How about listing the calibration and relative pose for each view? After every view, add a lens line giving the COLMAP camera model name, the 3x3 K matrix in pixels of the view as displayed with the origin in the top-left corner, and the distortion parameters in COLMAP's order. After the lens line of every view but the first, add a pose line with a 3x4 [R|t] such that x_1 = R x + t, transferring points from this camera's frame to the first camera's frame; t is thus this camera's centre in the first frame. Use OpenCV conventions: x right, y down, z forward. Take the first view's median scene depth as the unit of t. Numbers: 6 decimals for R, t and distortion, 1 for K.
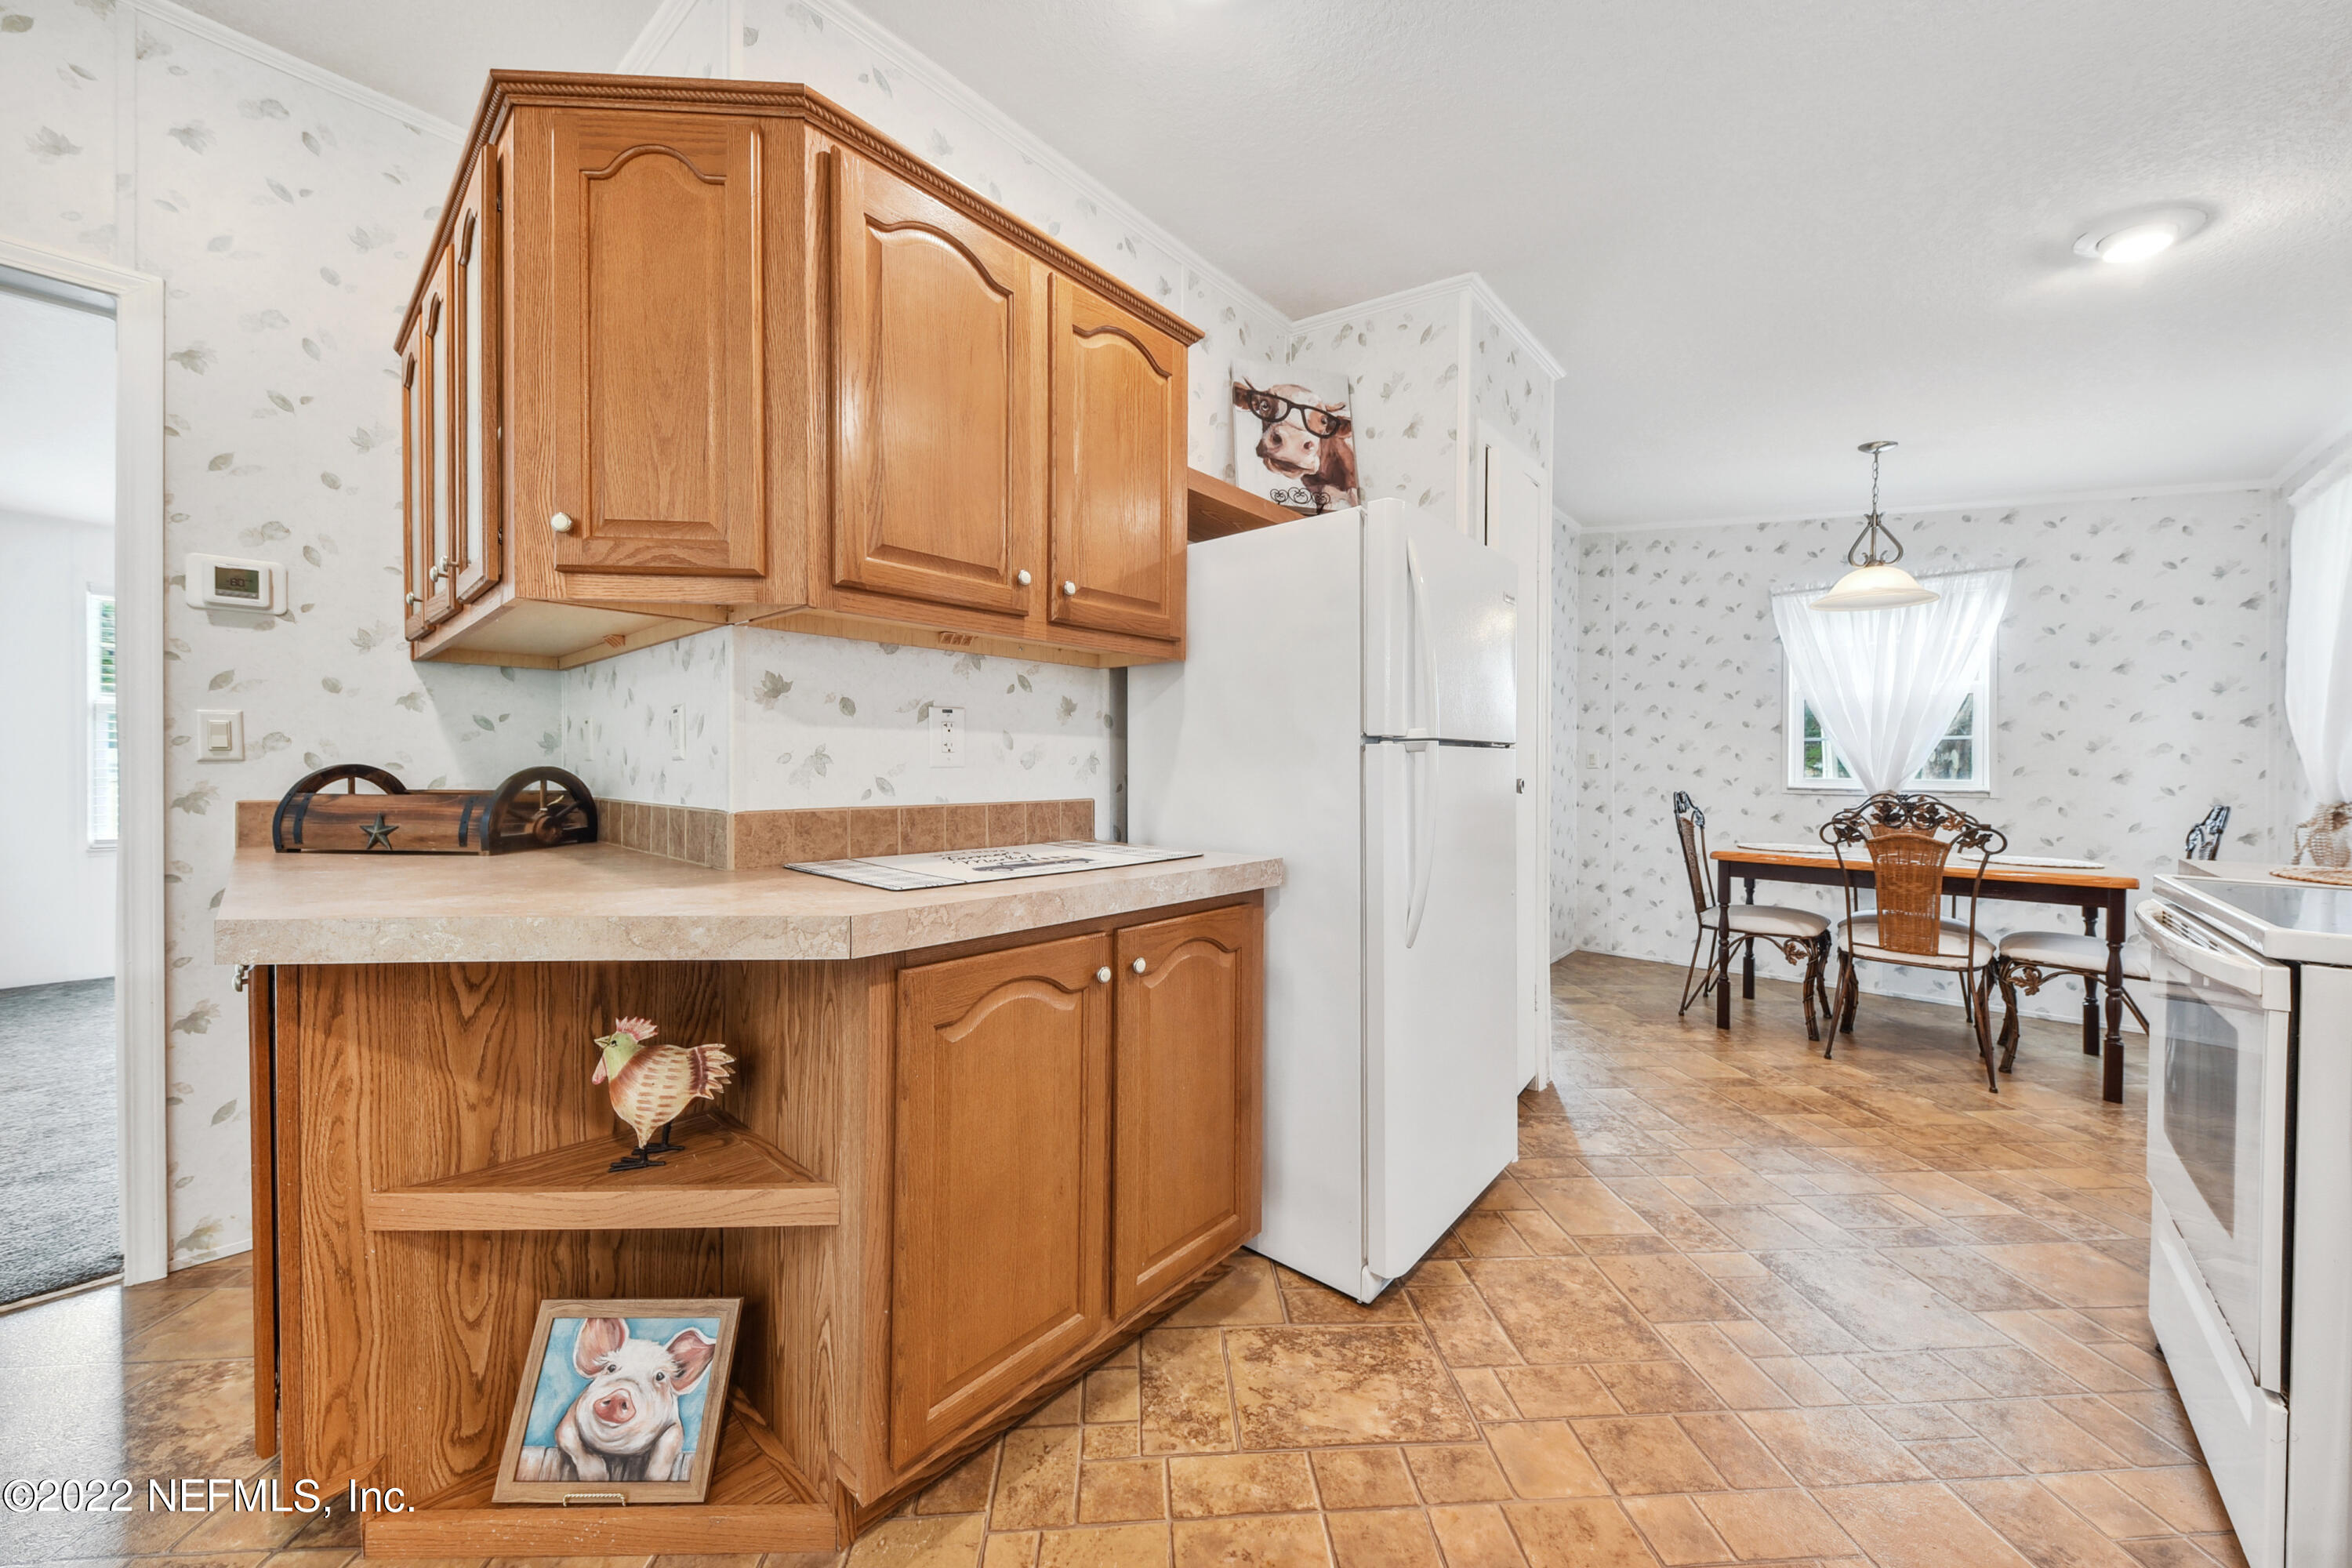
lens RADIAL K [[830.8, 0, 1177.5], [0, 830.8, 785.7], [0, 0, 1]] dist [0.006178, -0.000547]
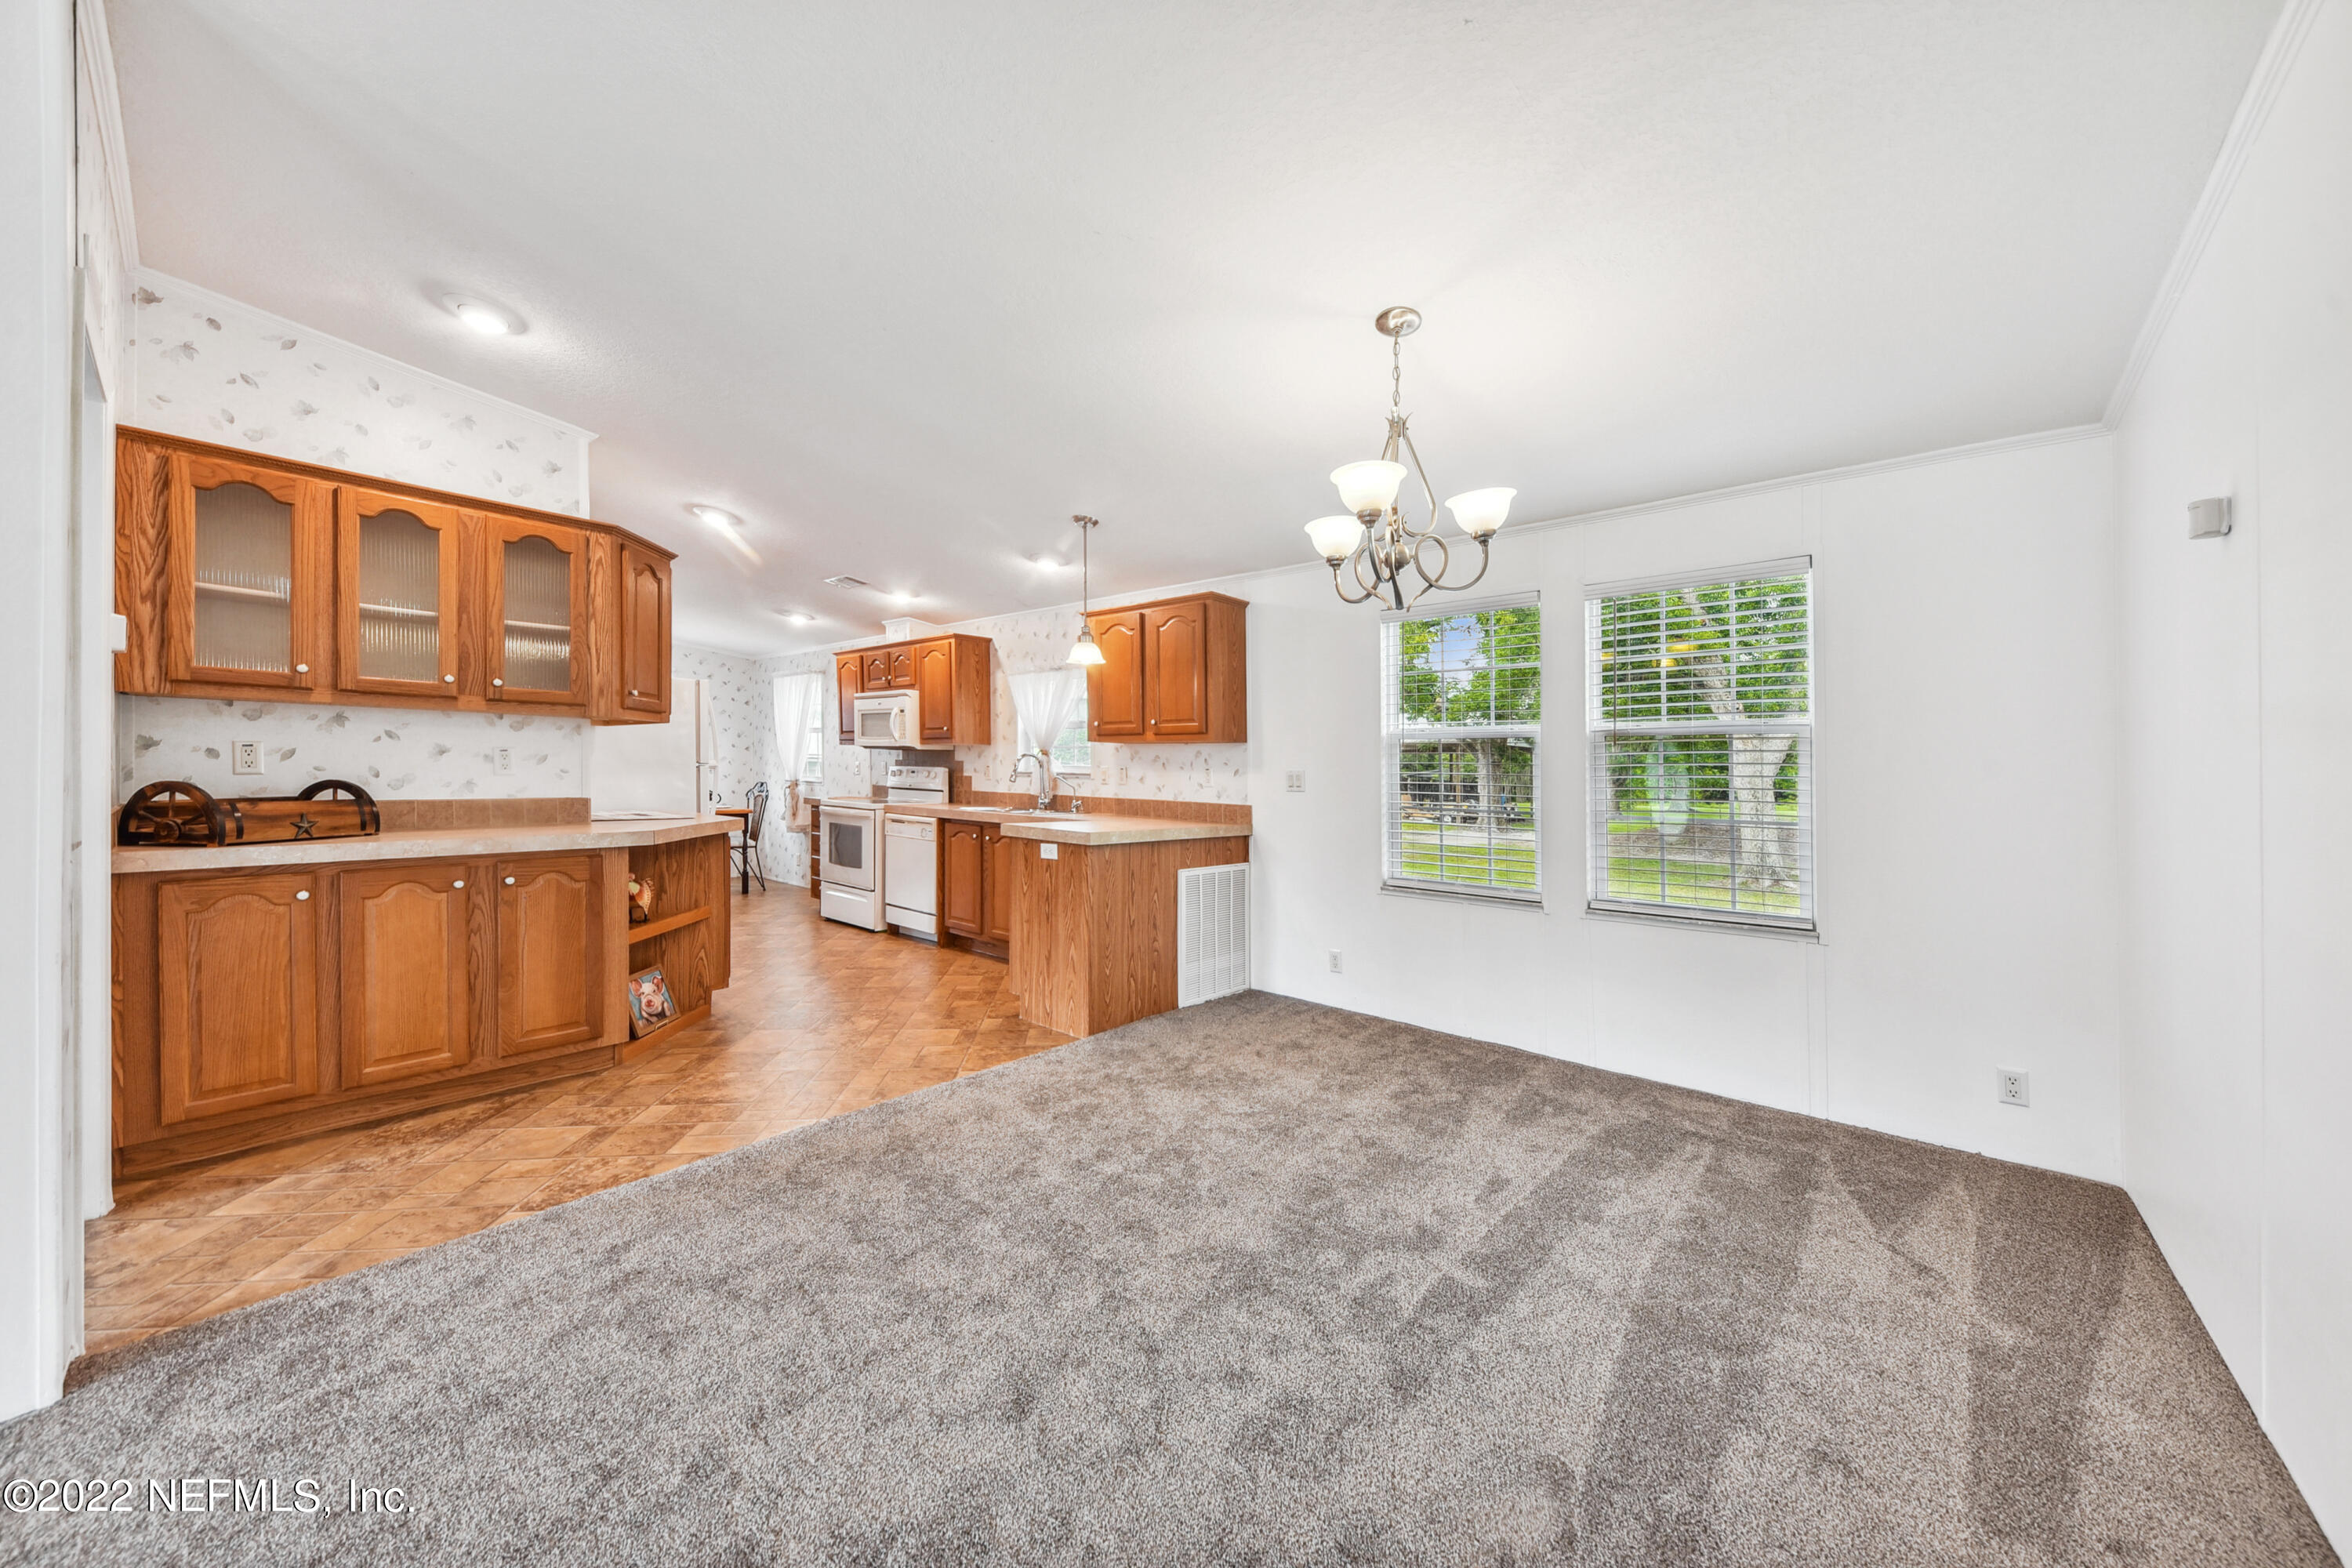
lens RADIAL K [[830.8, 0, 1180.8], [0, 830.8, 770.7], [0, 0, 1]] dist [0.006178, -0.000547]
pose [[-0.018183, -0.009362, 0.999791, -1.483508], [0.009423, 0.999910, 0.009535, -0.025522], [-0.999790, 0.009595, -0.018093, -0.321396]]
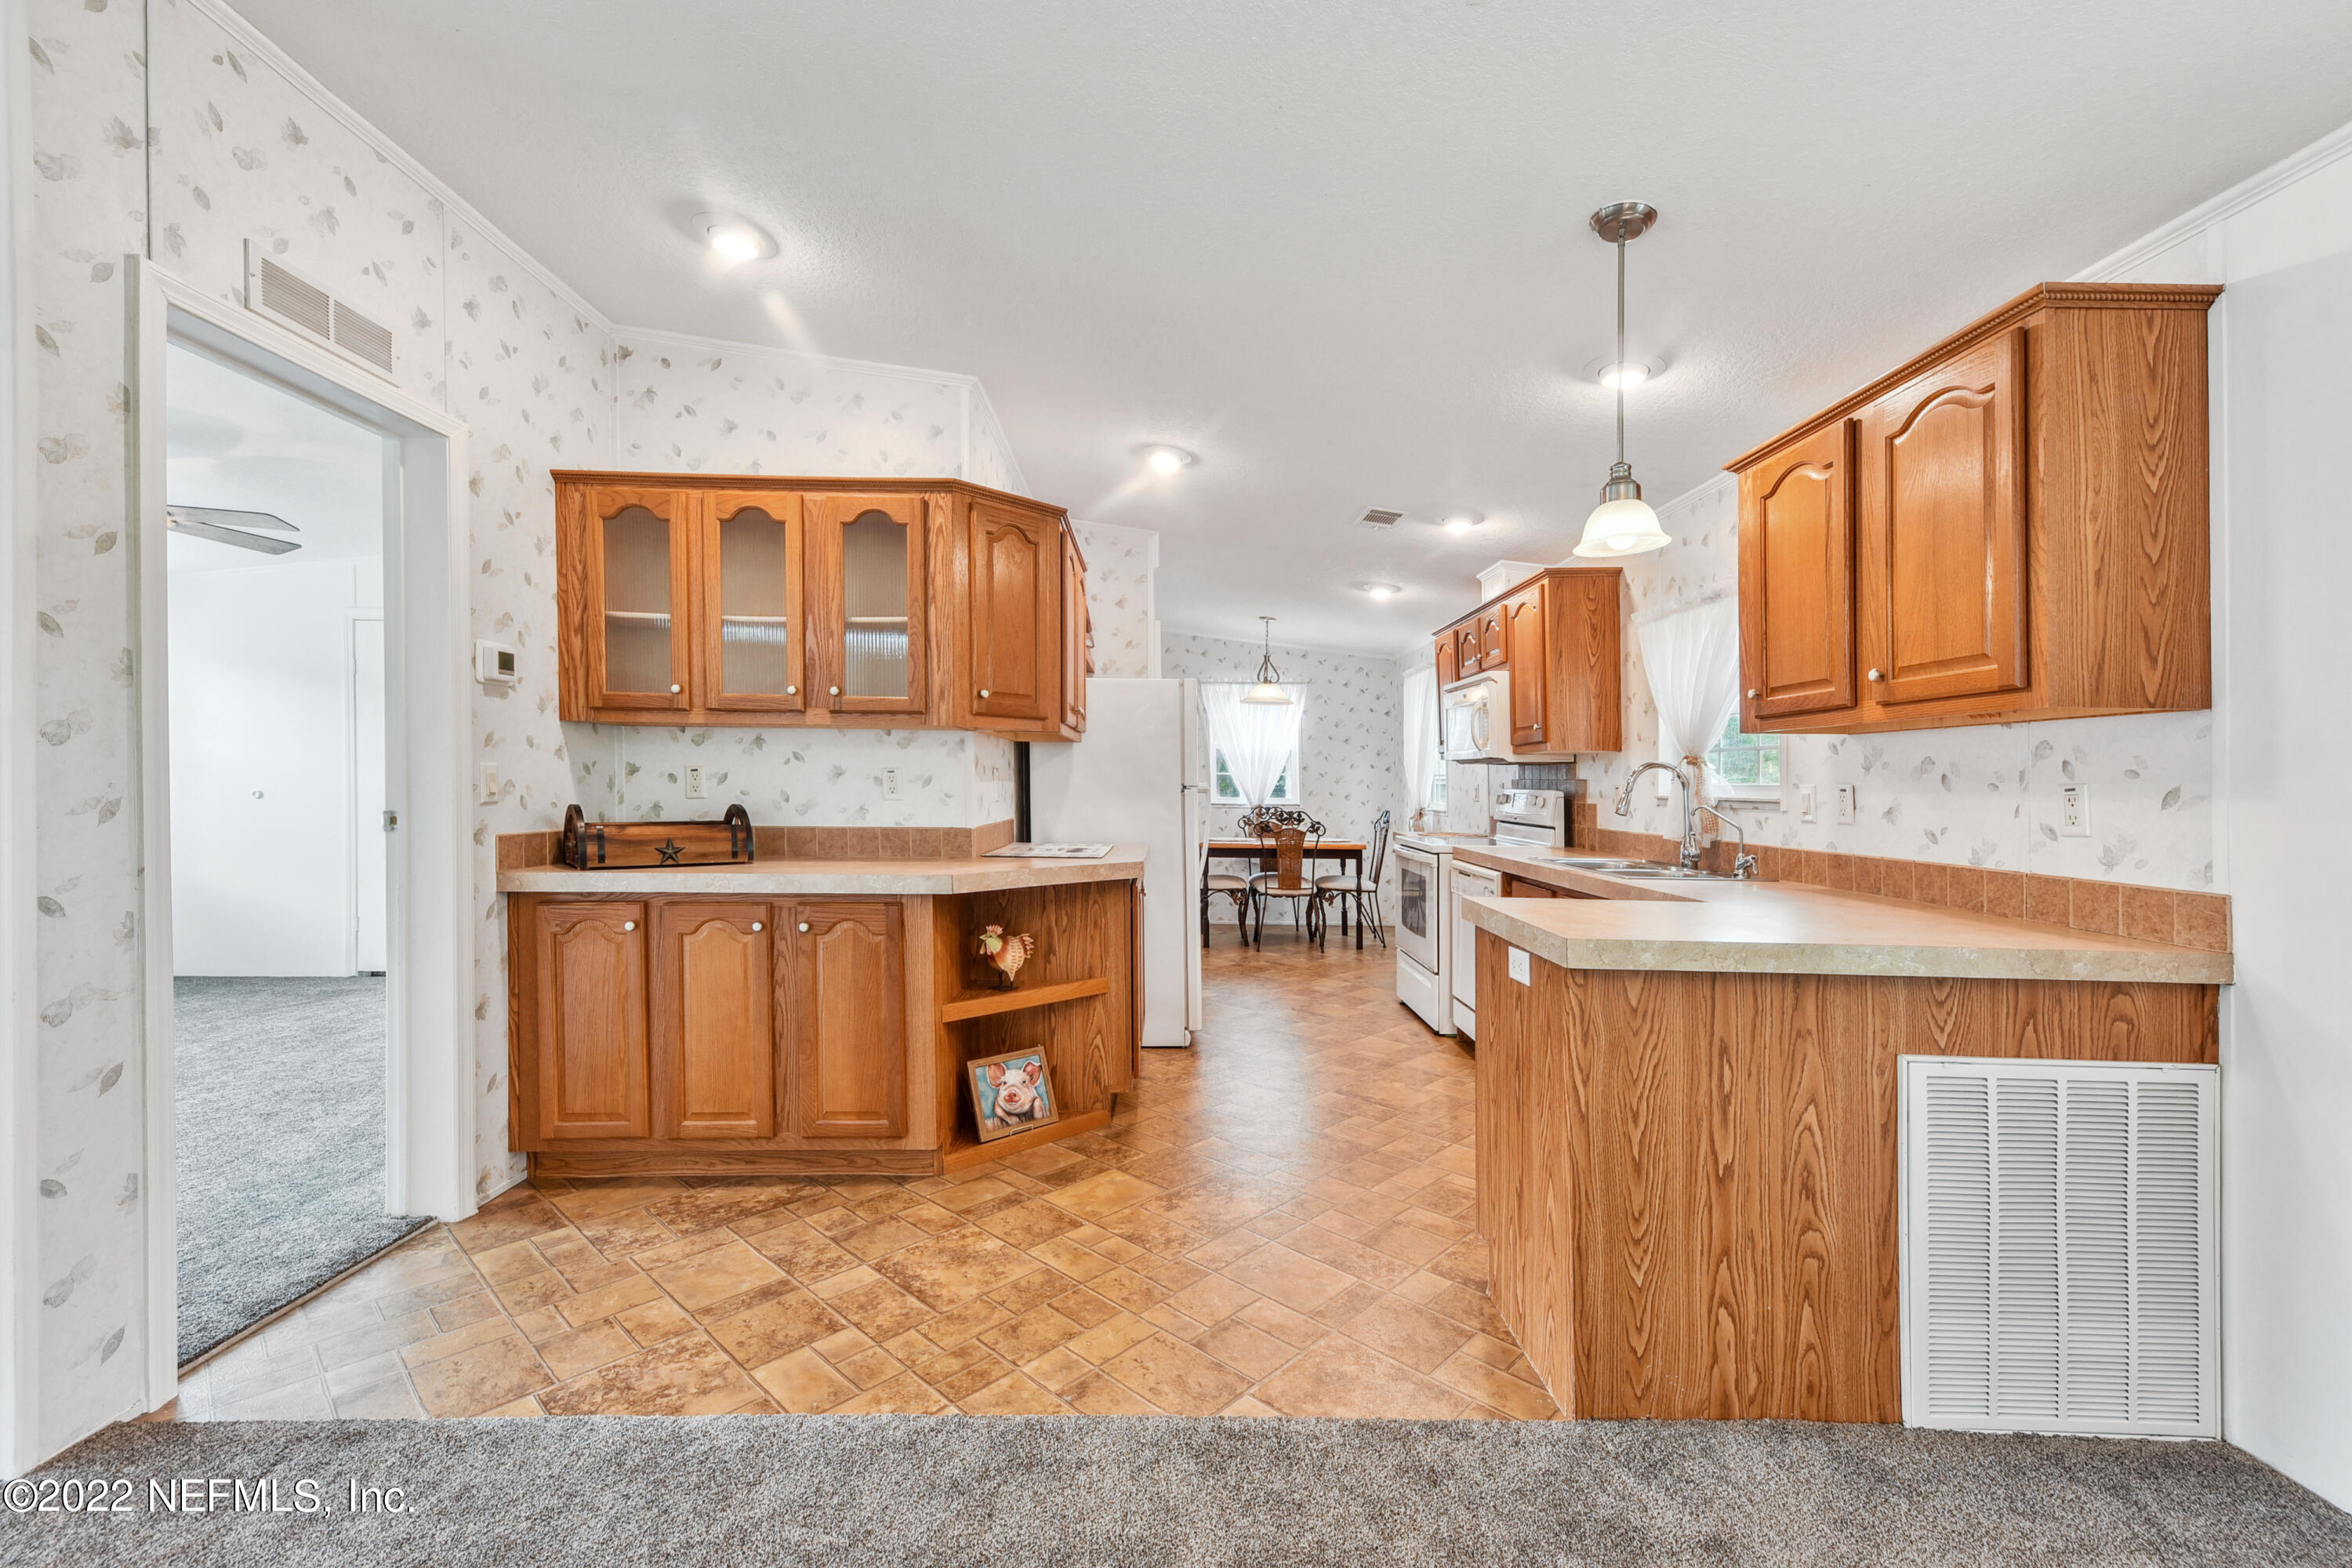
lens RADIAL K [[964.4, 0, 1170.3], [0, 964.4, 804.8], [0, 0, 1]] dist [0.017997, -0.001483]
pose [[0.740145, -0.014653, 0.672288, -0.857419], [0.013533, 0.999885, 0.006895, -0.015045], [-0.672312, 0.003995, 0.740258, -0.484118]]
